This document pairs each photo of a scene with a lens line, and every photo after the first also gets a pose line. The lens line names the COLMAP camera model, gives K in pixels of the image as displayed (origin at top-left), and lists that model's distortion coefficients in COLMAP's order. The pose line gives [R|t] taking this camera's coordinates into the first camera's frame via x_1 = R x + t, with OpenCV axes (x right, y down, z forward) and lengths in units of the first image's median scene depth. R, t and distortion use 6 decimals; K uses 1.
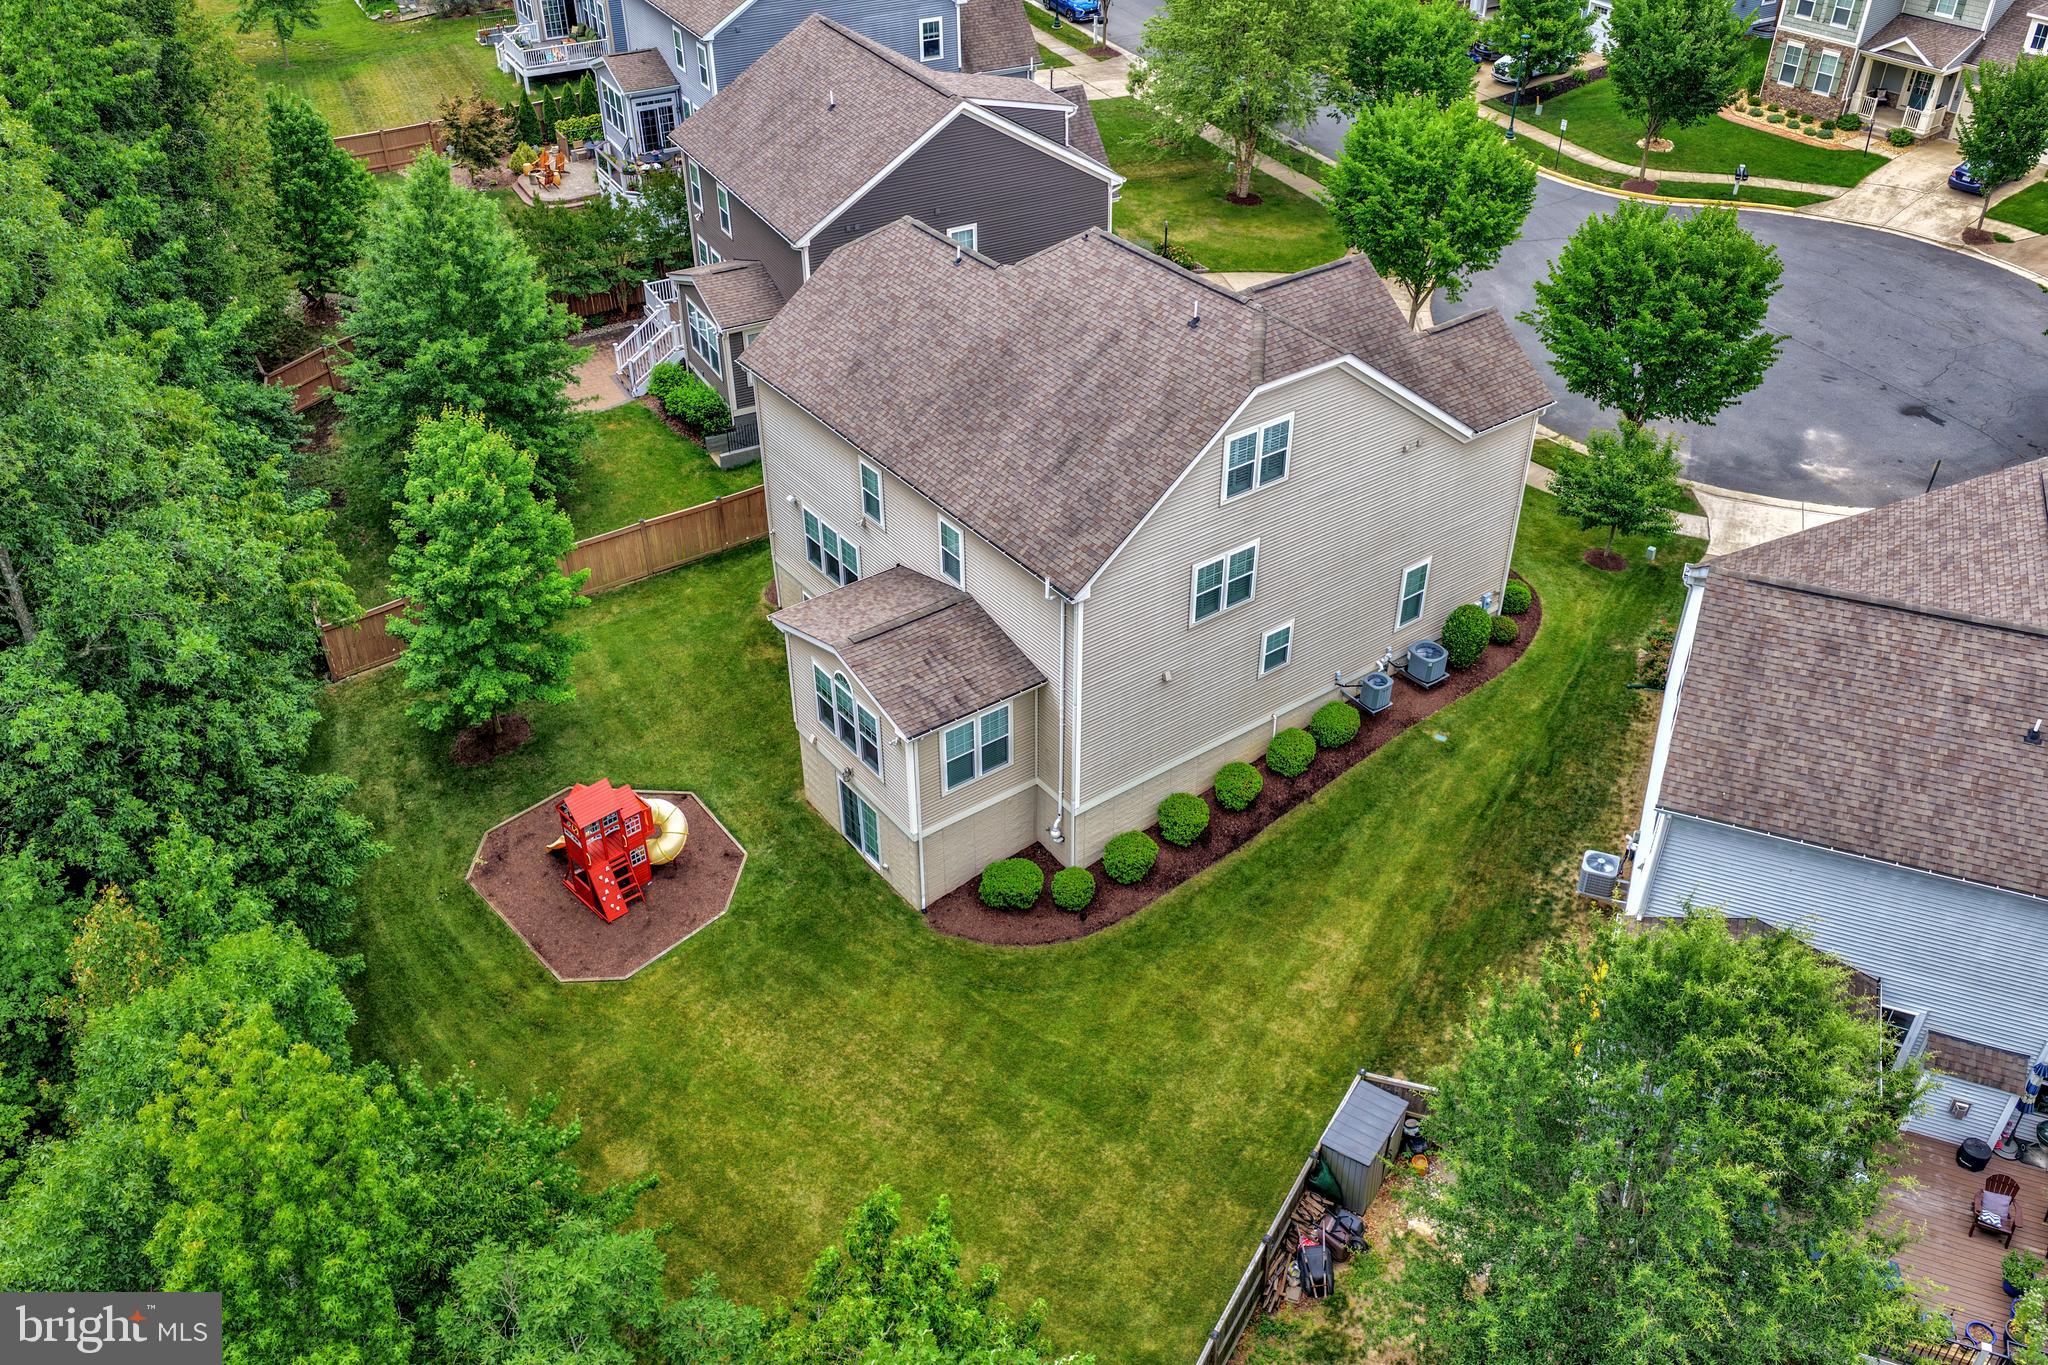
lens RADIAL K [[1702.0, 0, 1022.0], [0, 1702.0, 699.6], [0, 0, 1]] dist [-0.018876, 0.045928]
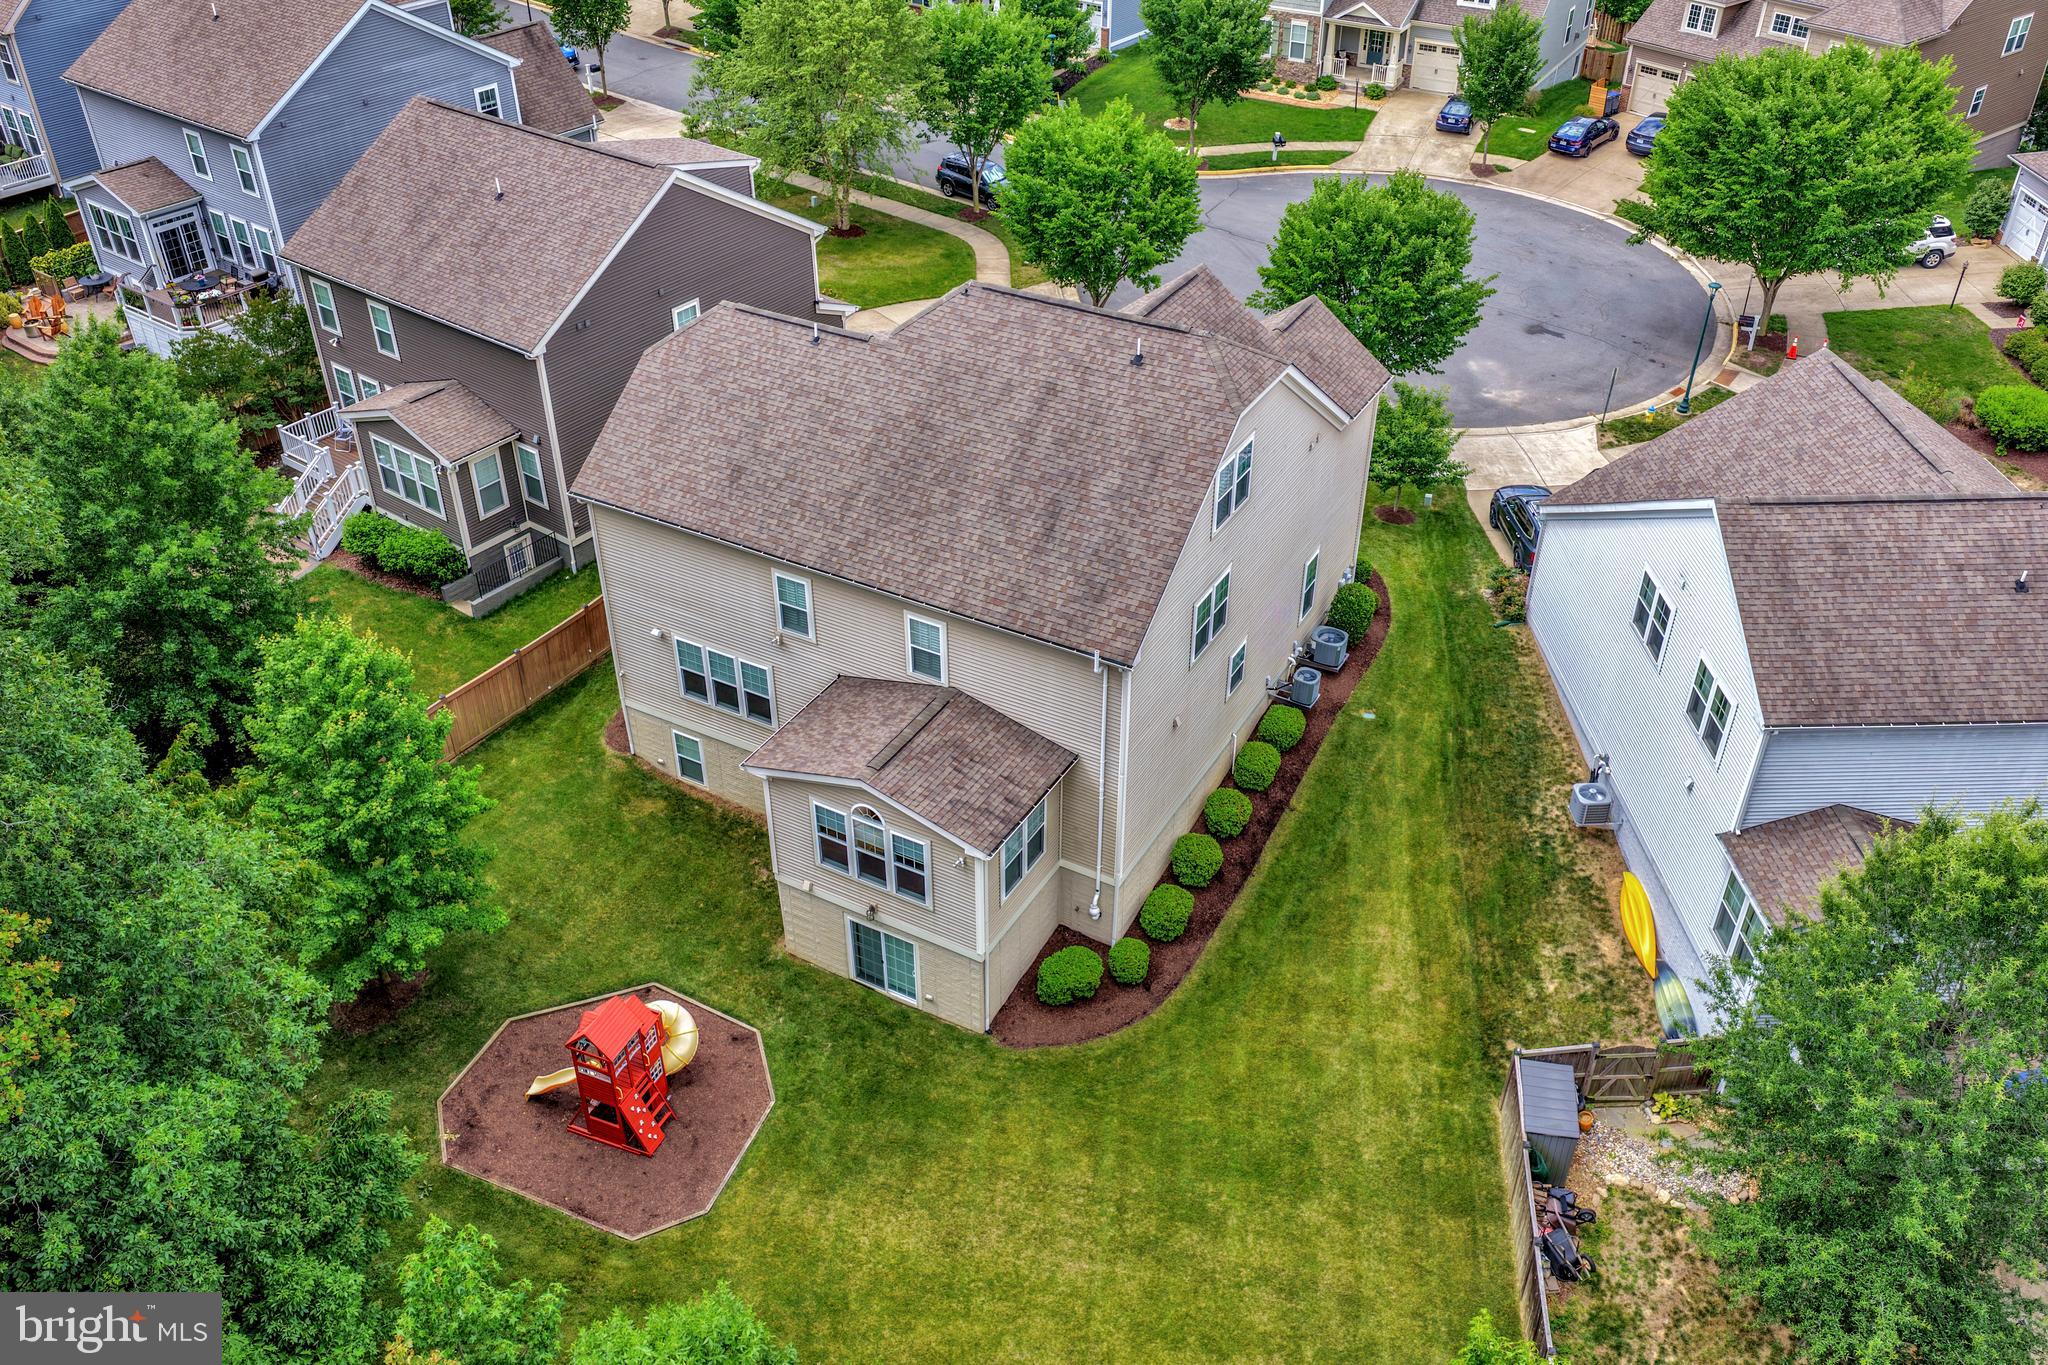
lens RADIAL K [[1702.0, 0, 1022.0], [0, 1702.0, 699.6], [0, 0, 1]] dist [-0.018876, 0.045928]
pose [[0.909998, -0.238549, 0.339114, -0.277972], [0.241439, 0.969809, 0.034319, -0.069873], [-0.337063, 0.050646, 0.940119, 0.102755]]
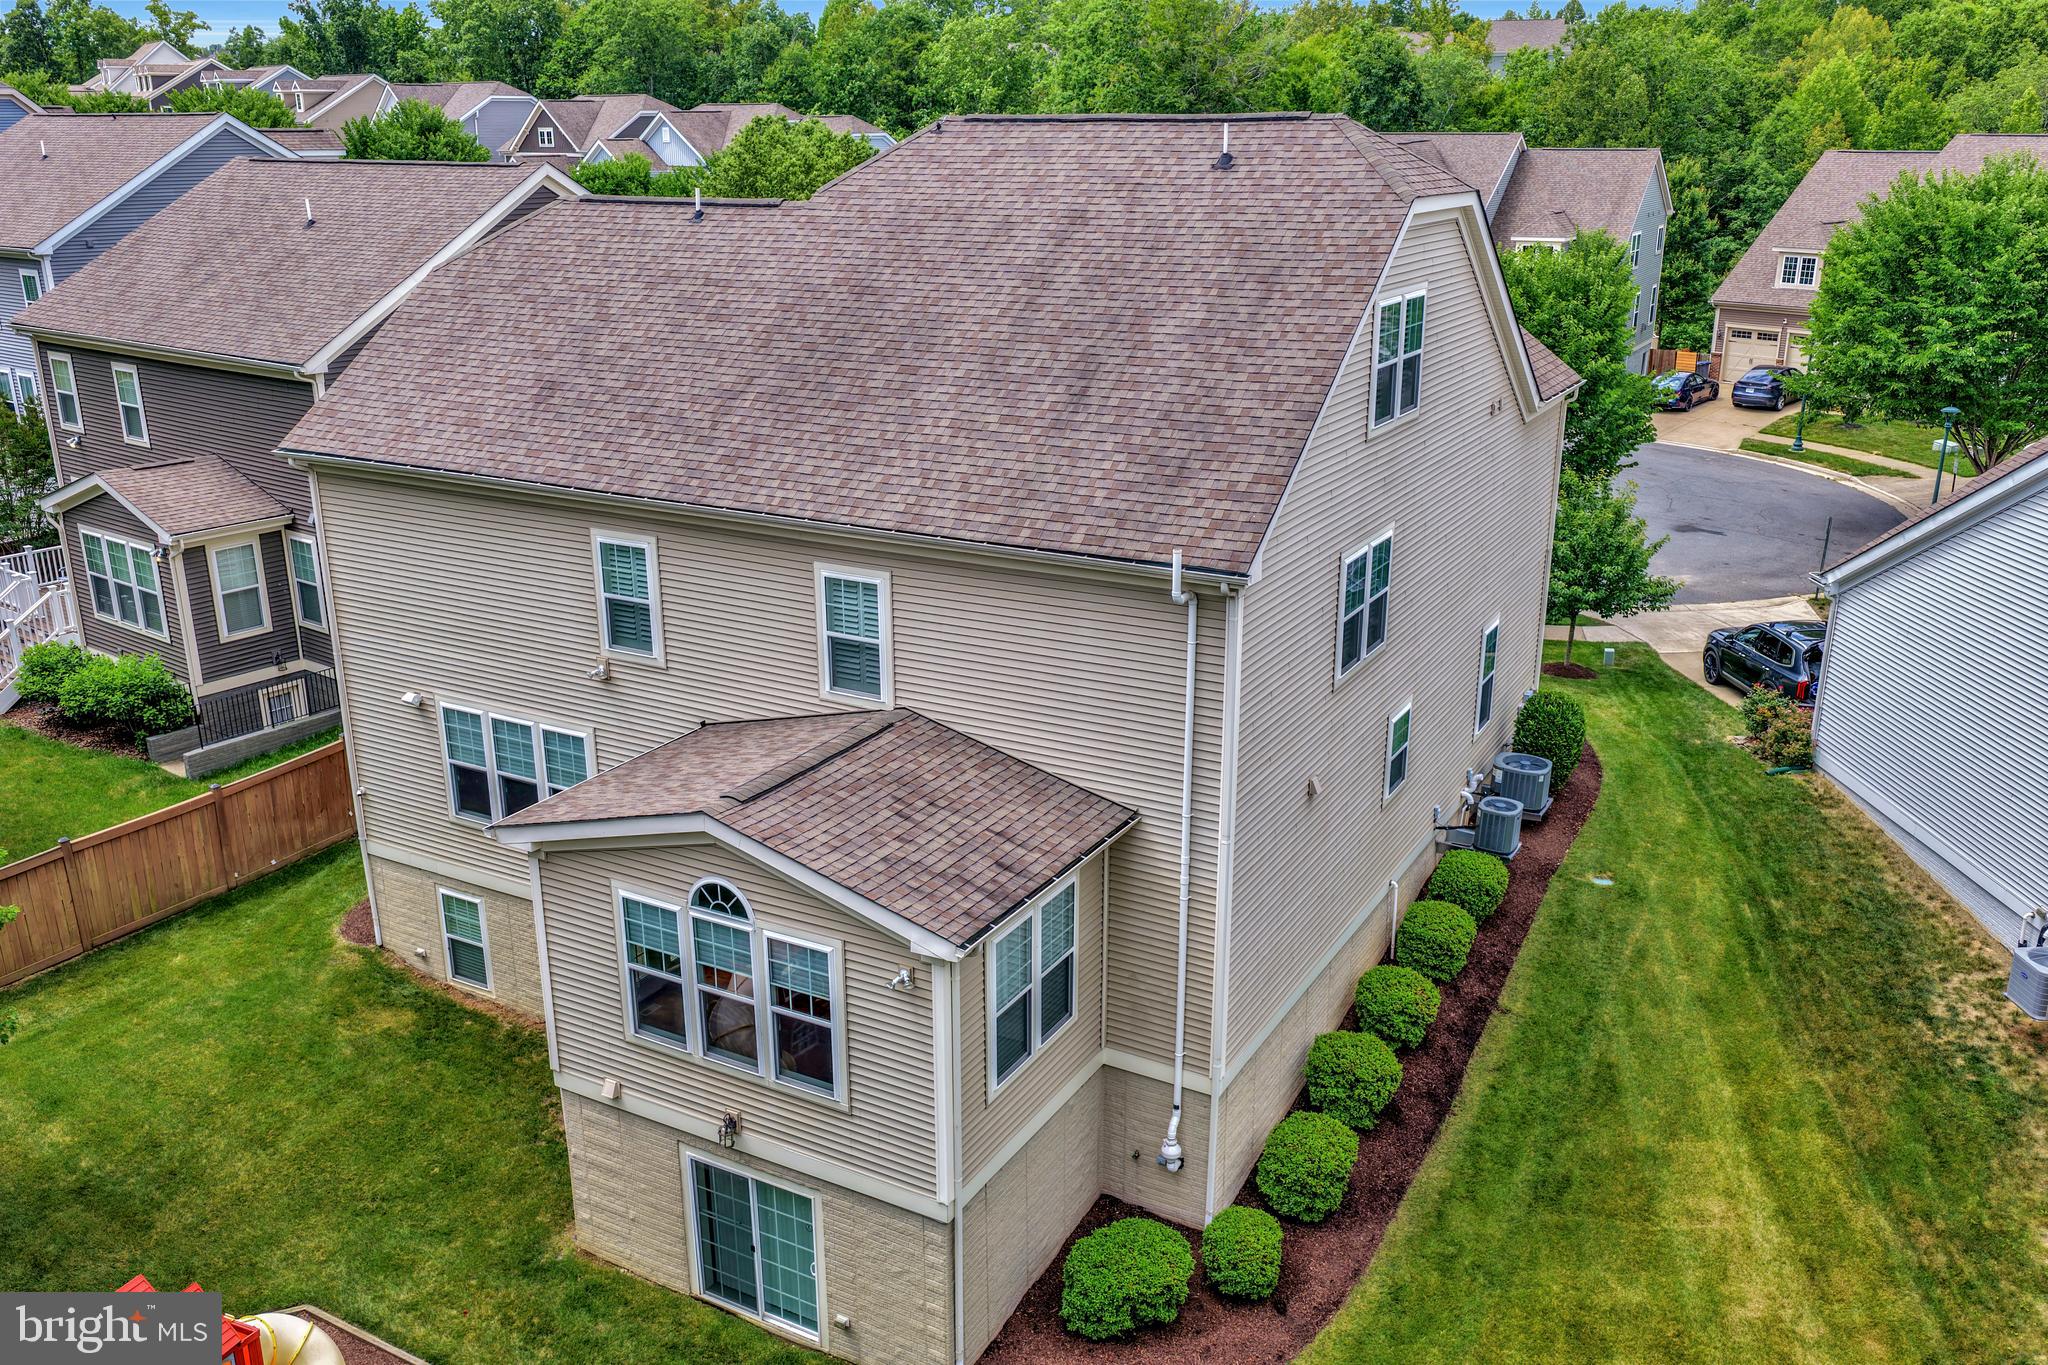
lens RADIAL K [[1702.0, 0, 1022.0], [0, 1702.0, 699.6], [0, 0, 1]] dist [-0.018876, 0.045928]
pose [[0.910707, -0.130326, 0.391953, -0.173692], [0.242836, 0.936540, -0.252830, 0.062587], [-0.334129, 0.325434, 0.884562, 0.481791]]
